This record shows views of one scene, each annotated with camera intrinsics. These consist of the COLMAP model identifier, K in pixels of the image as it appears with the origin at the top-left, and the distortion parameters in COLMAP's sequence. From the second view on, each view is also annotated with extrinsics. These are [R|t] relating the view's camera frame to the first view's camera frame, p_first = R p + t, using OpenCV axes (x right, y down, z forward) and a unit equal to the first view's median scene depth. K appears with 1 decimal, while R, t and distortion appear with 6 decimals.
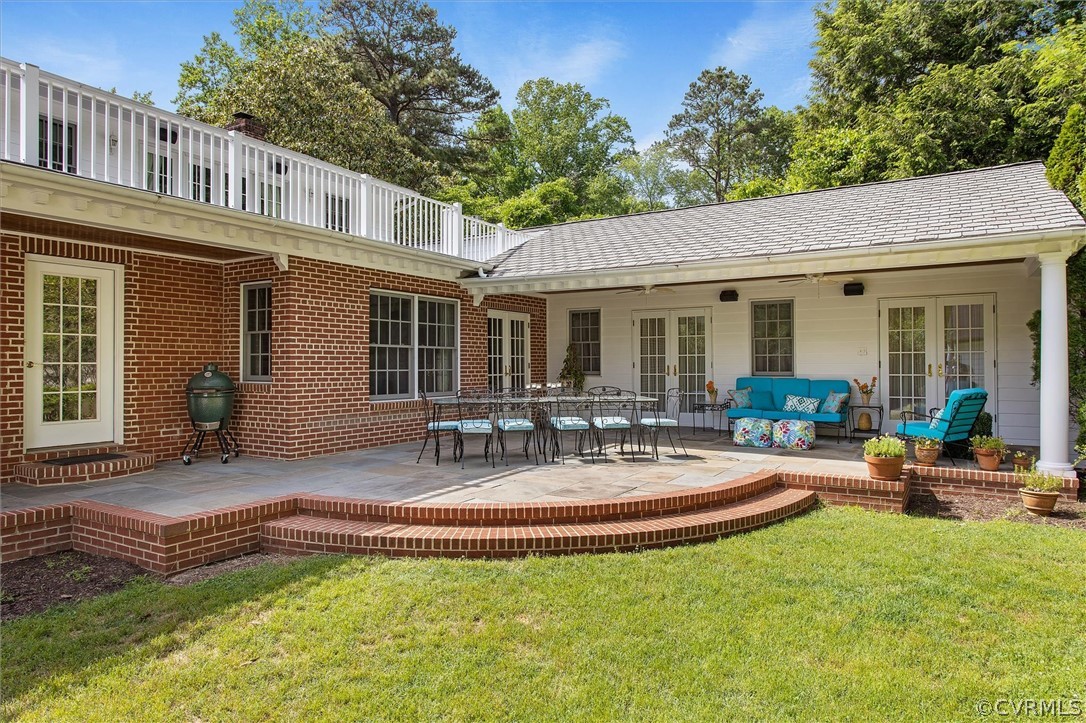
lens RADIAL K [[688.9, 0, 539.0], [0, 688.9, 359.9], [0, 0, 1]] dist [-0.008025, -0.001229]
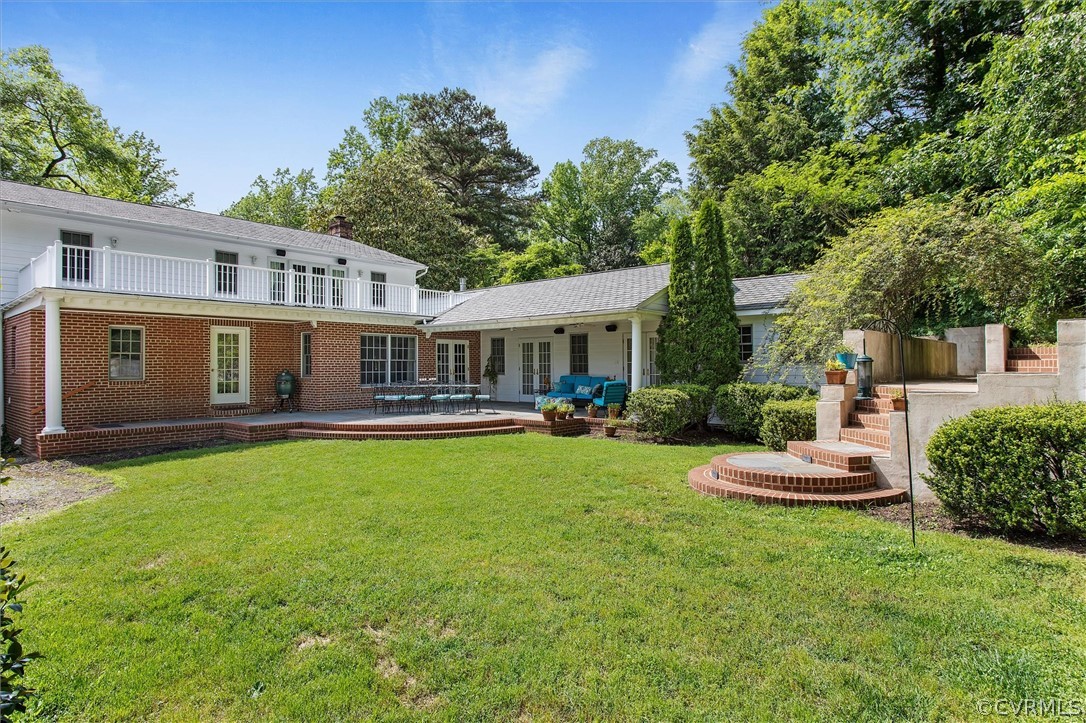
lens RADIAL K [[622.3, 0, 548.4], [0, 622.3, 357.9], [0, 0, 1]] dist [-0.021249, 0.000120]
pose [[0.984394, -0.003875, -0.175939, 0.537210], [0.003094, 0.999984, -0.004716, -0.014306], [0.175954, 0.004098, 0.984390, -0.626213]]
